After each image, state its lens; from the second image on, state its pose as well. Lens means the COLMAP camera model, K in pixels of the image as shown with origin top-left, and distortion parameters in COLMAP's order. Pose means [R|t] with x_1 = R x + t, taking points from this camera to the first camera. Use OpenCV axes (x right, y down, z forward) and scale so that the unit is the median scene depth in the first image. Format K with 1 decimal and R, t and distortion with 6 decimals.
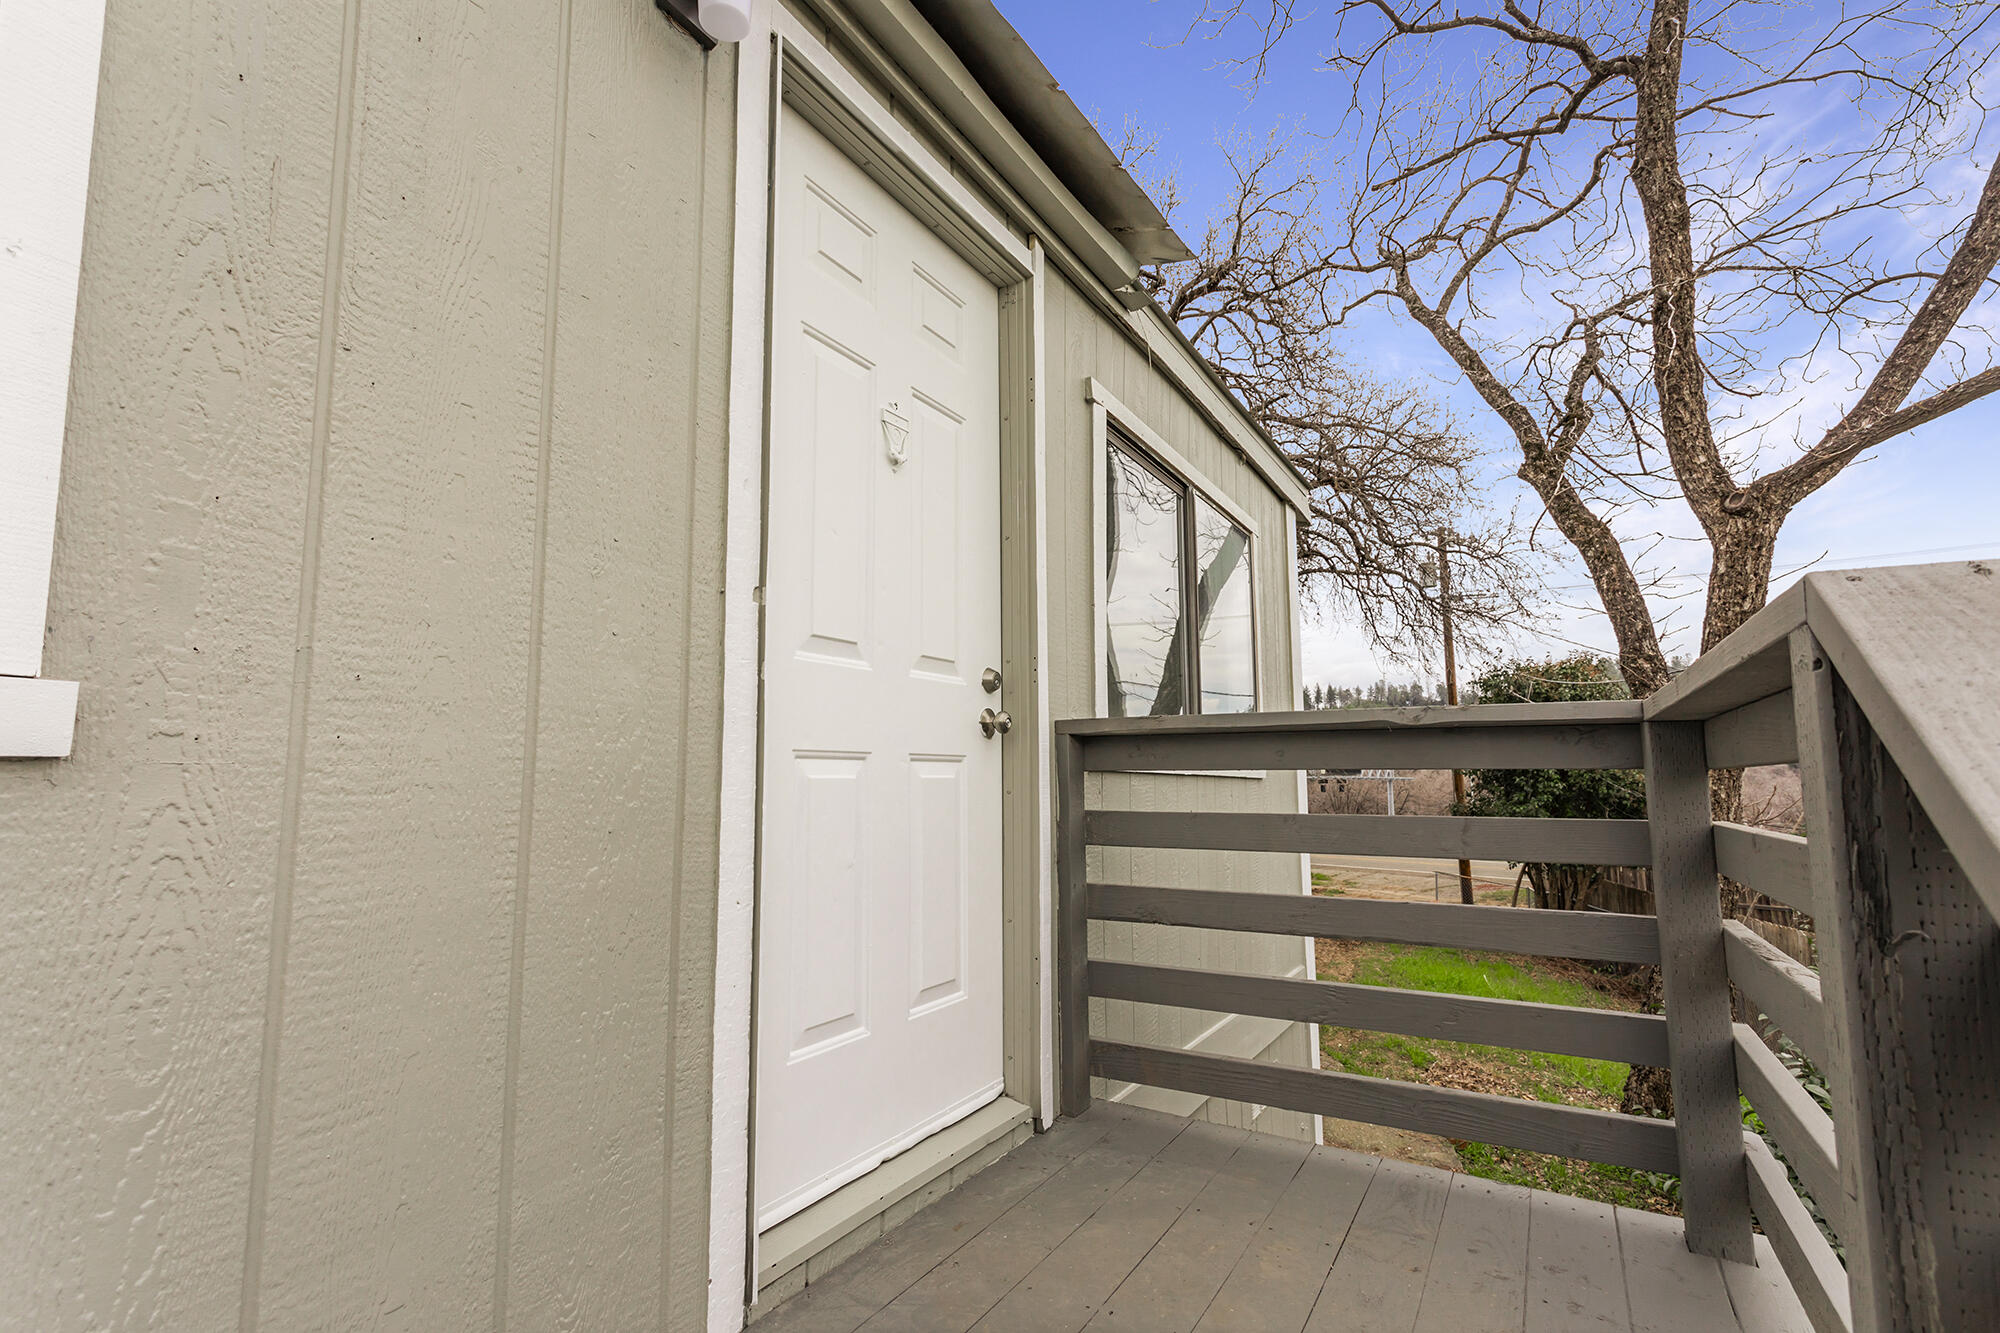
lens RADIAL K [[986.5, 0, 1035.0], [0, 986.5, 601.2], [0, 0, 1]] dist [0.029225, -0.000128]
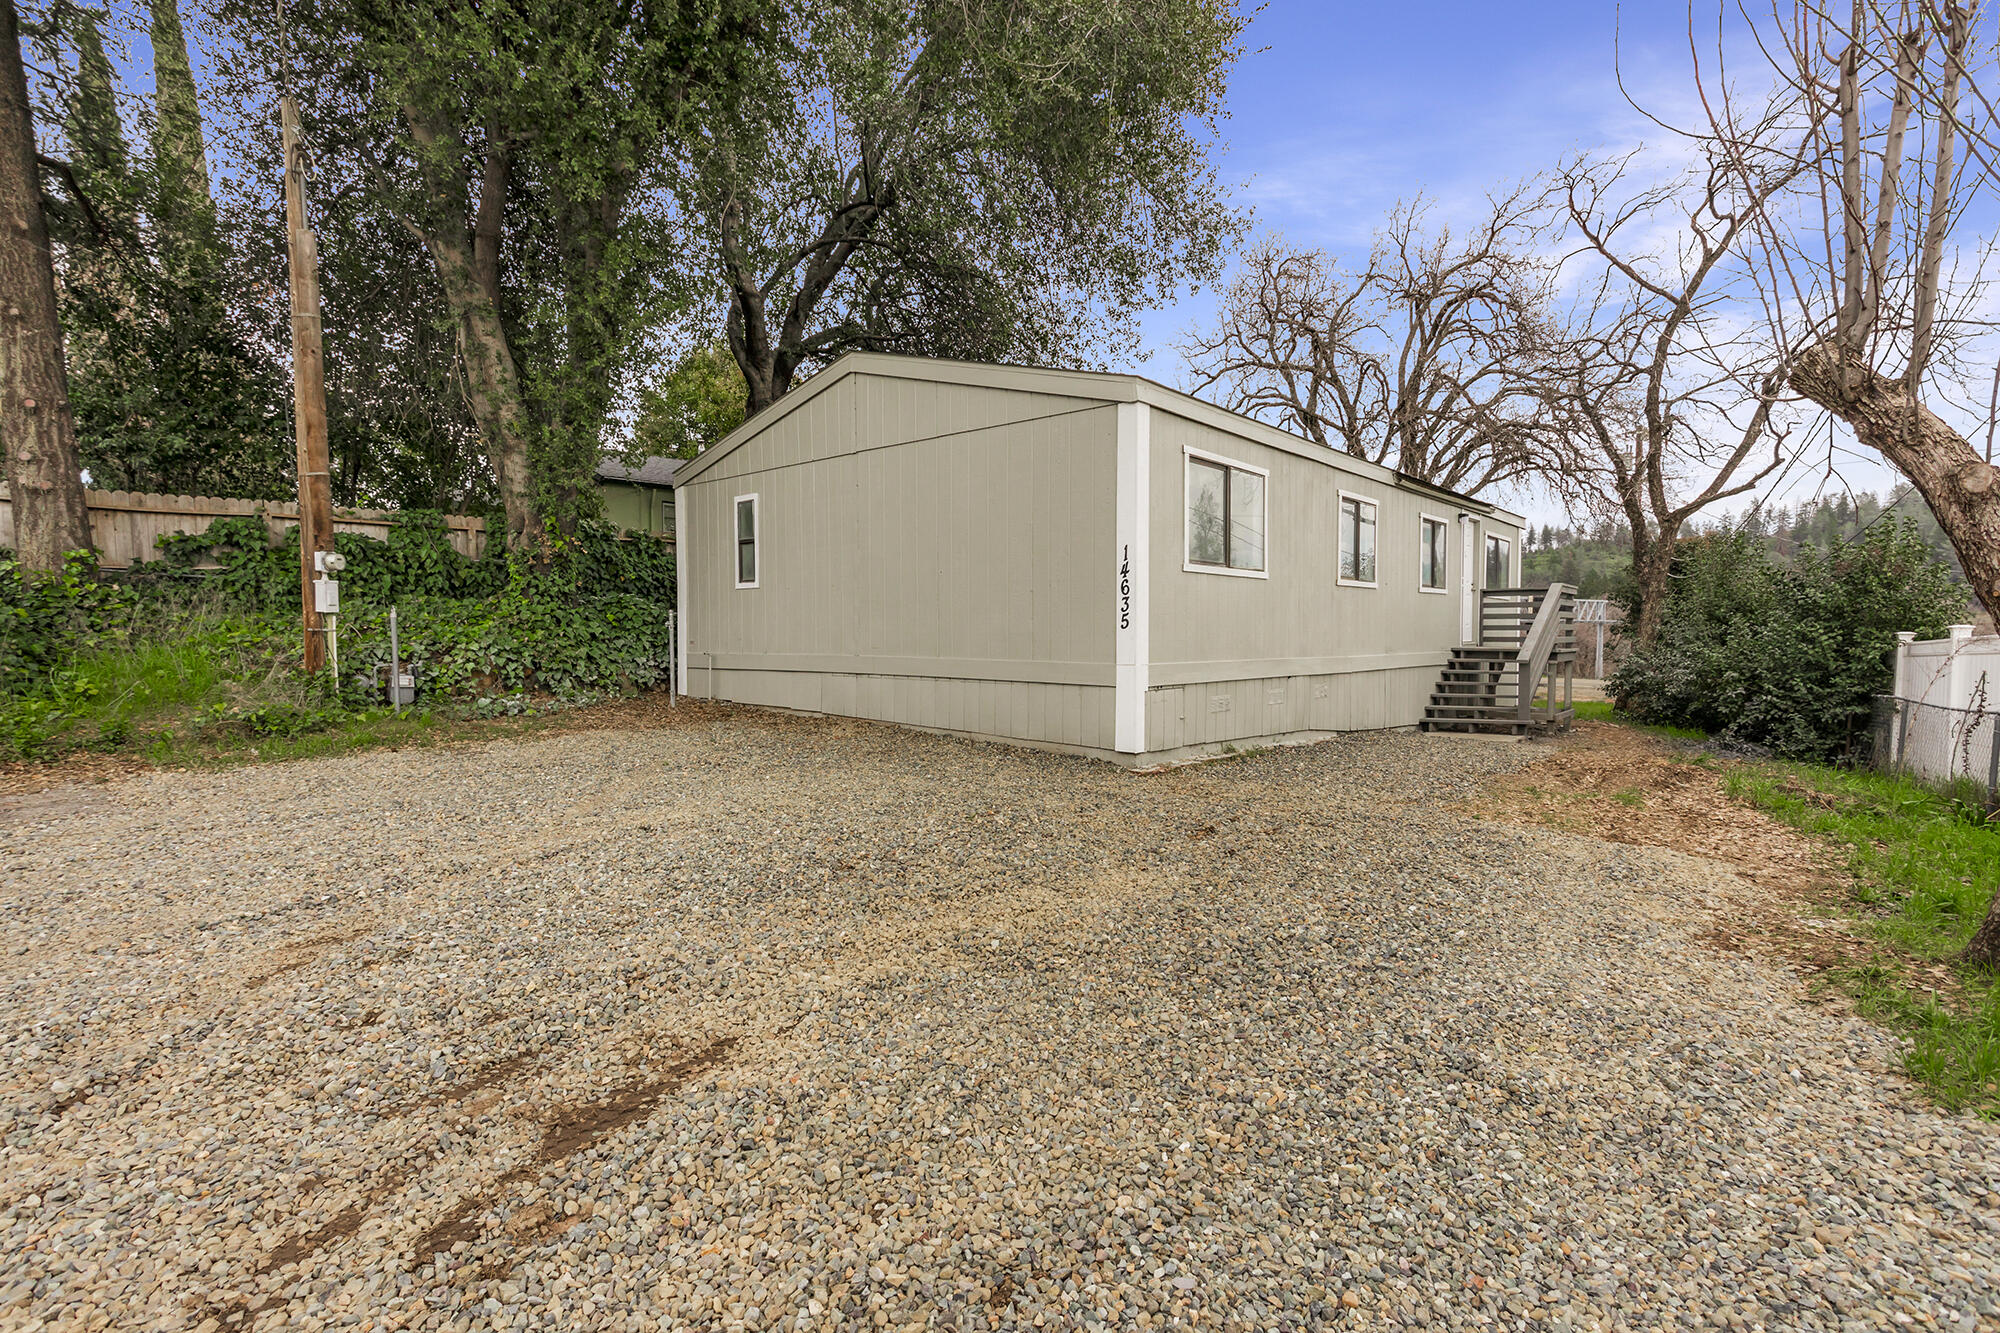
lens RADIAL K [[960.6, 0, 1000.0], [0, 960.6, 666.5], [0, 0, 1]] dist [0.001262, 0.000154]
pose [[0.974899, 0.007712, -0.222514, -0.722953], [0.041040, 0.976051, 0.213638, -0.378514], [0.218832, -0.217407, 0.951234, -2.558066]]
